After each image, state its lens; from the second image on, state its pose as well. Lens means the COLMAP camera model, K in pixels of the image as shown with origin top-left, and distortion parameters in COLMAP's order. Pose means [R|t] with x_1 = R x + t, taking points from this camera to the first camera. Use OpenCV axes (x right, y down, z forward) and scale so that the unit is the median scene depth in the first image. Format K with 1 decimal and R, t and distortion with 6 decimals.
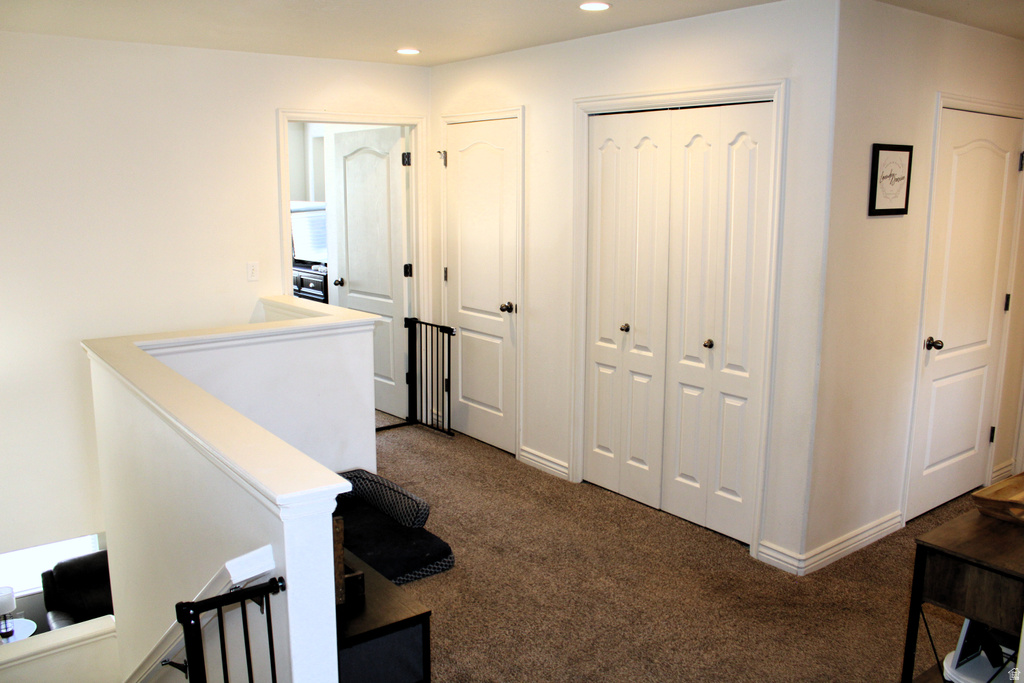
lens RADIAL K [[867.3, 0, 498.7], [0, 867.3, 339.7], [0, 0, 1]] dist [-0.170275, 0.166750]
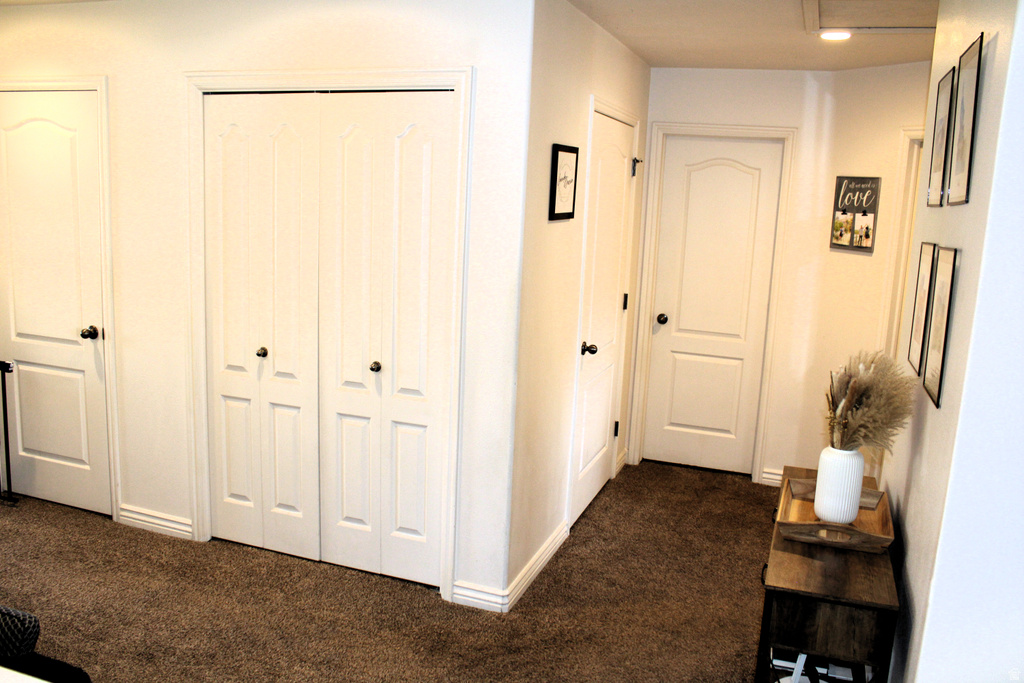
lens RADIAL K [[867.3, 0, 498.7], [0, 867.3, 339.7], [0, 0, 1]] dist [-0.170275, 0.166750]
pose [[0.834881, -0.062293, 0.546894, -0.116480], [0.057373, 0.998012, 0.026092, -0.035163], [-0.547432, 0.009593, 0.836795, 0.186961]]
